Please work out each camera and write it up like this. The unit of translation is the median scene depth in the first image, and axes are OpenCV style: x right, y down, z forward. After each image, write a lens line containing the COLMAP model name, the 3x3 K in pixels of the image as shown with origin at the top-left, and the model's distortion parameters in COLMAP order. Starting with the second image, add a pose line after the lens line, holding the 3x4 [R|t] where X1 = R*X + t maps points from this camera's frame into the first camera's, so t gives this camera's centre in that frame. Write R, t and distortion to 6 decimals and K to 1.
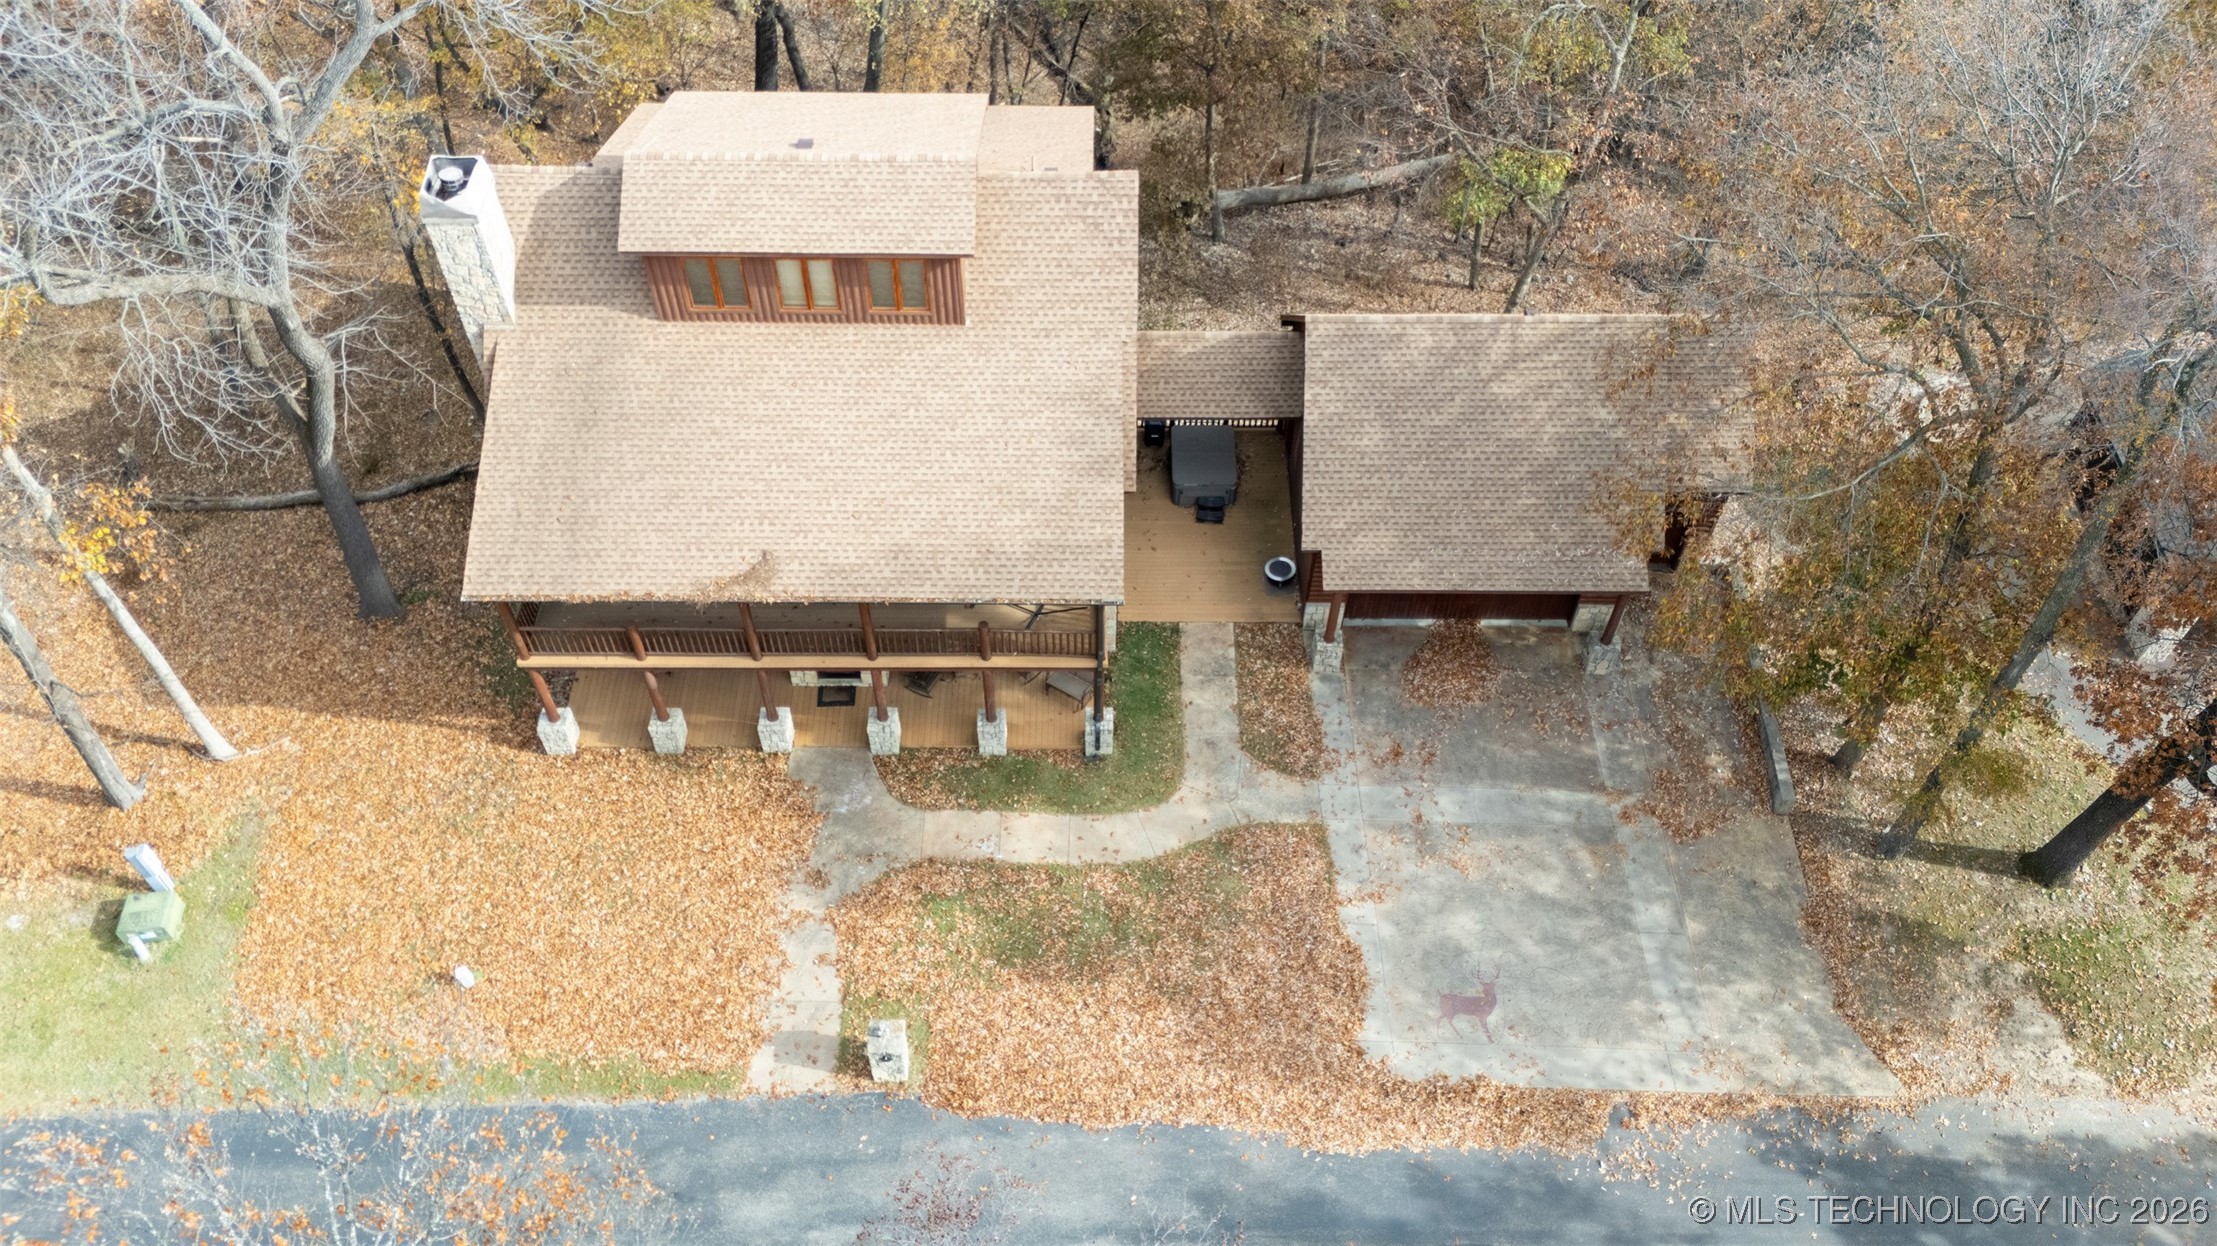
lens RADIAL K [[1655.6, 0, 1097.2], [0, 1655.6, 621.0], [0, 0, 1]] dist [0.026101, -0.018442]
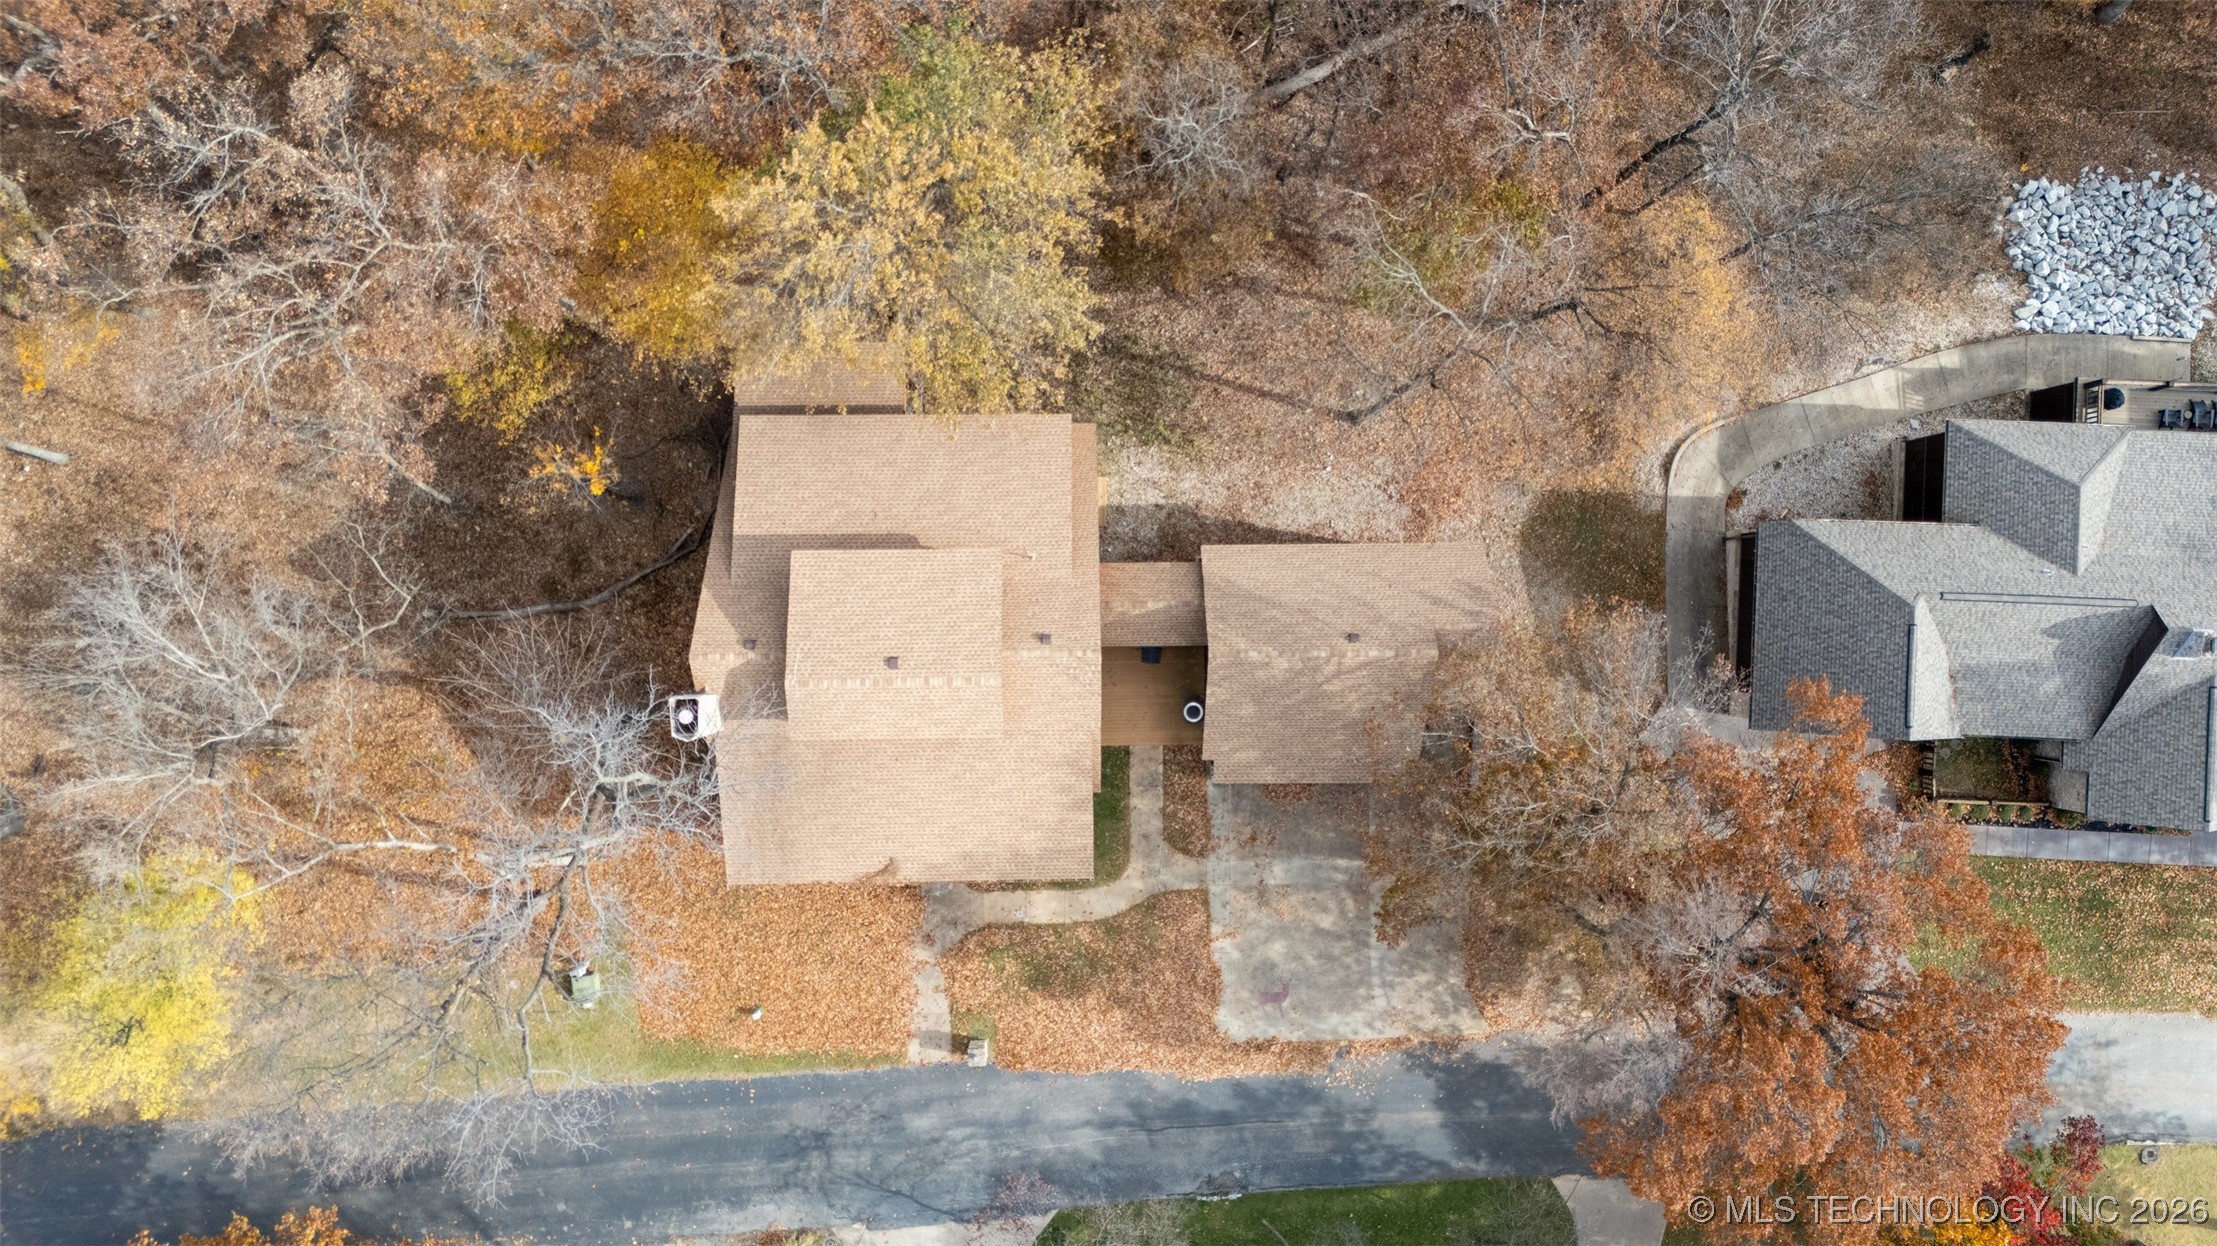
lens RADIAL K [[1655.6, 0, 1107.9], [0, 1655.6, 632.2], [0, 0, 1]] dist [0.026101, -0.018442]
pose [[0.999904, -0.010042, 0.009511, 0.016495], [0.001787, 0.775675, 0.631130, -1.282345], [-0.013715, -0.631052, 0.775619, -0.219338]]
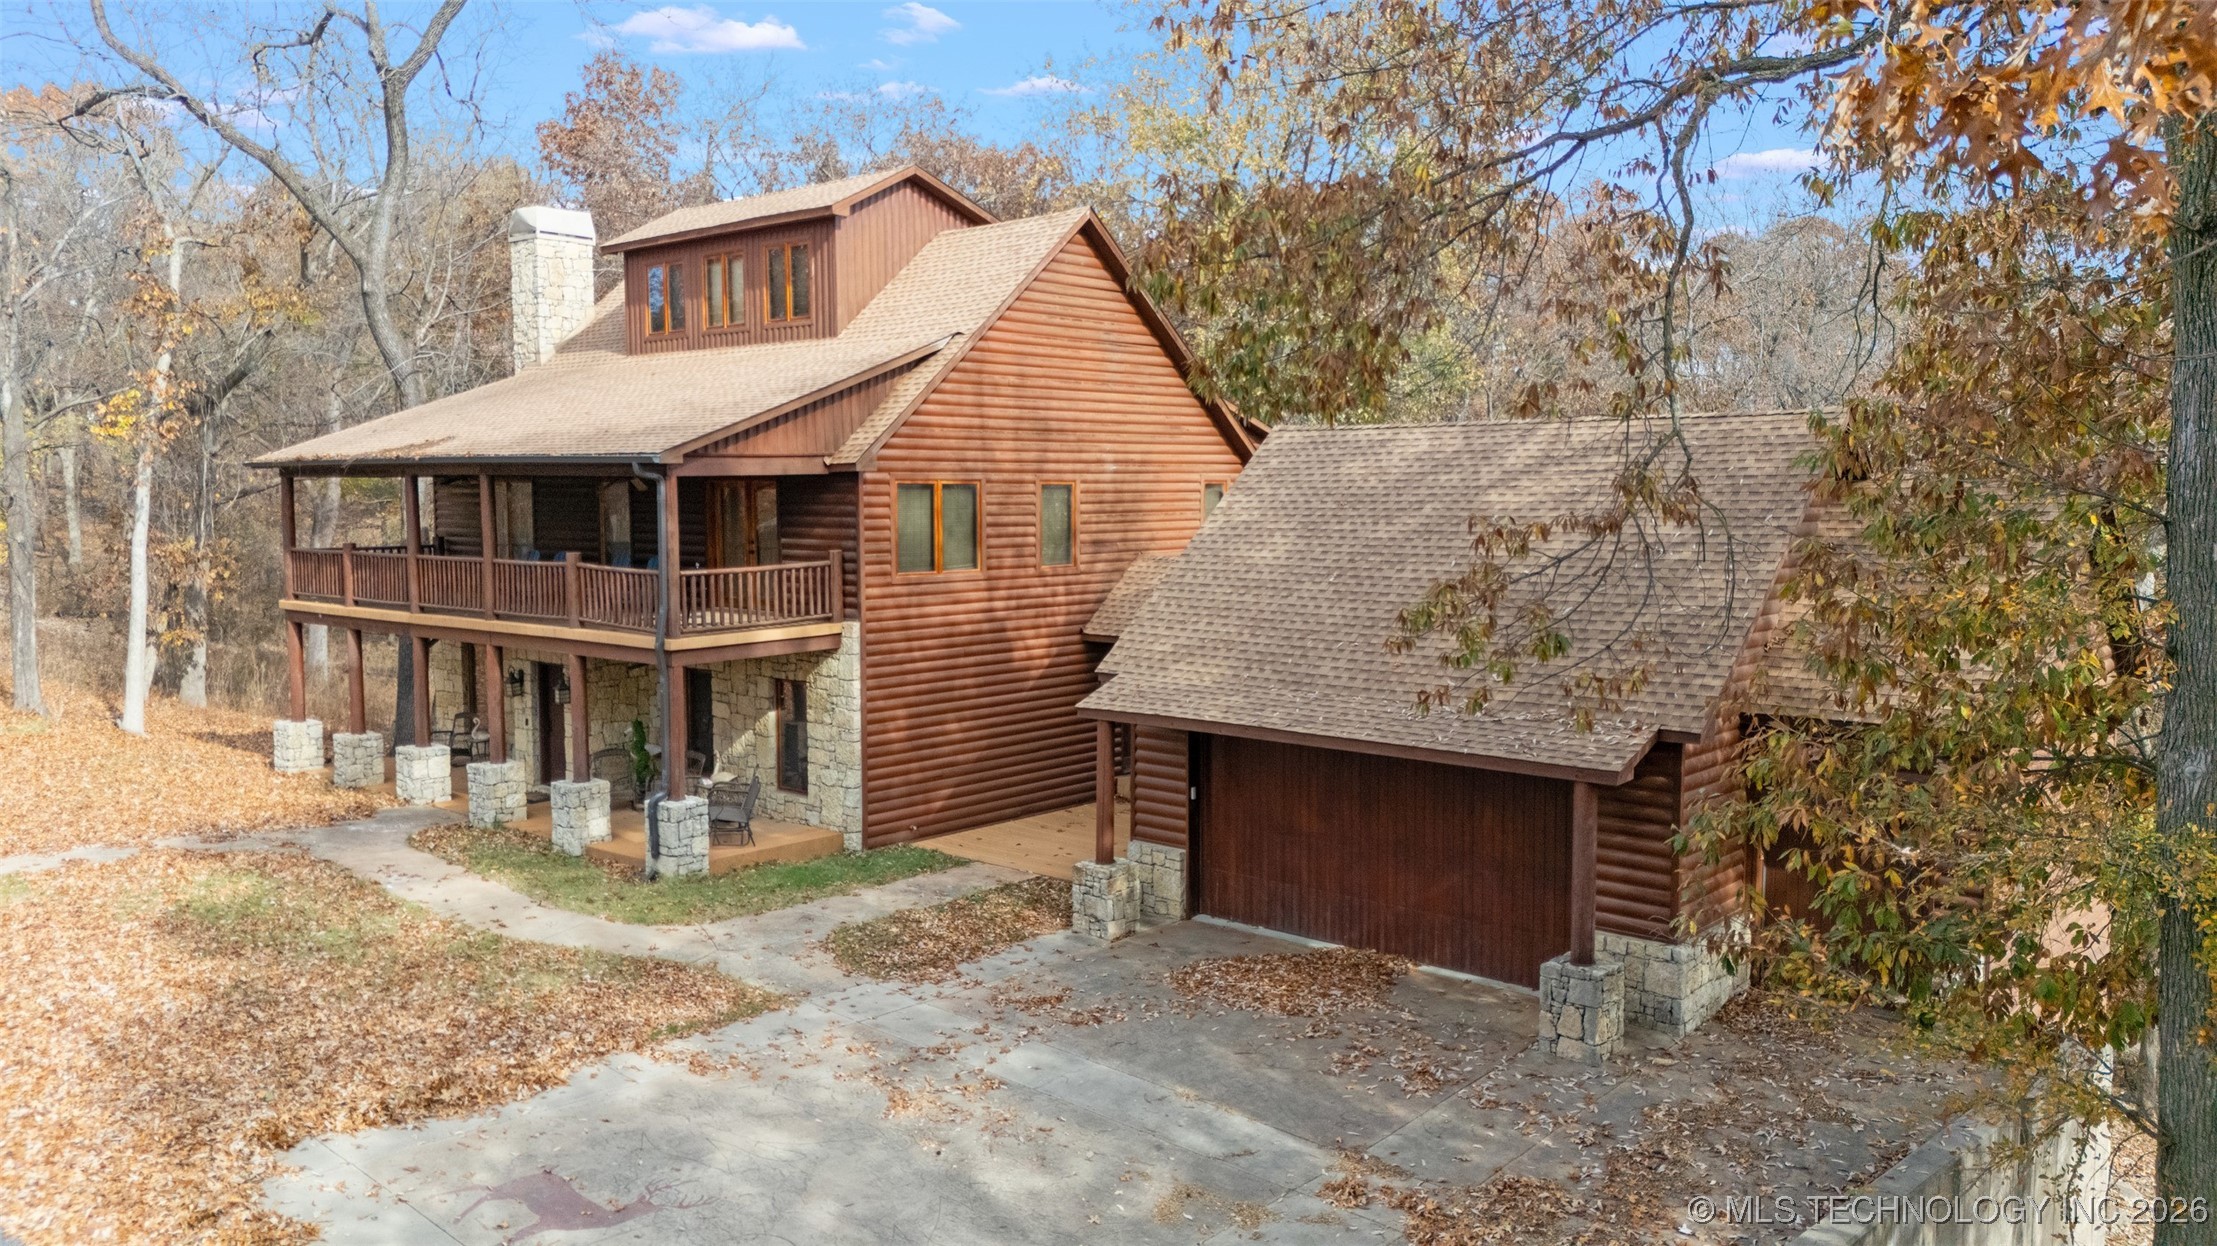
lens RADIAL K [[1655.6, 0, 1117.8], [0, 1655.6, 623.2], [0, 0, 1]] dist [0.026101, -0.018442]
pose [[0.752547, 0.049318, -0.656689, 0.555184], [-0.506038, 0.681450, -0.528727, 0.271108], [0.421425, 0.730201, 0.537780, 0.729422]]
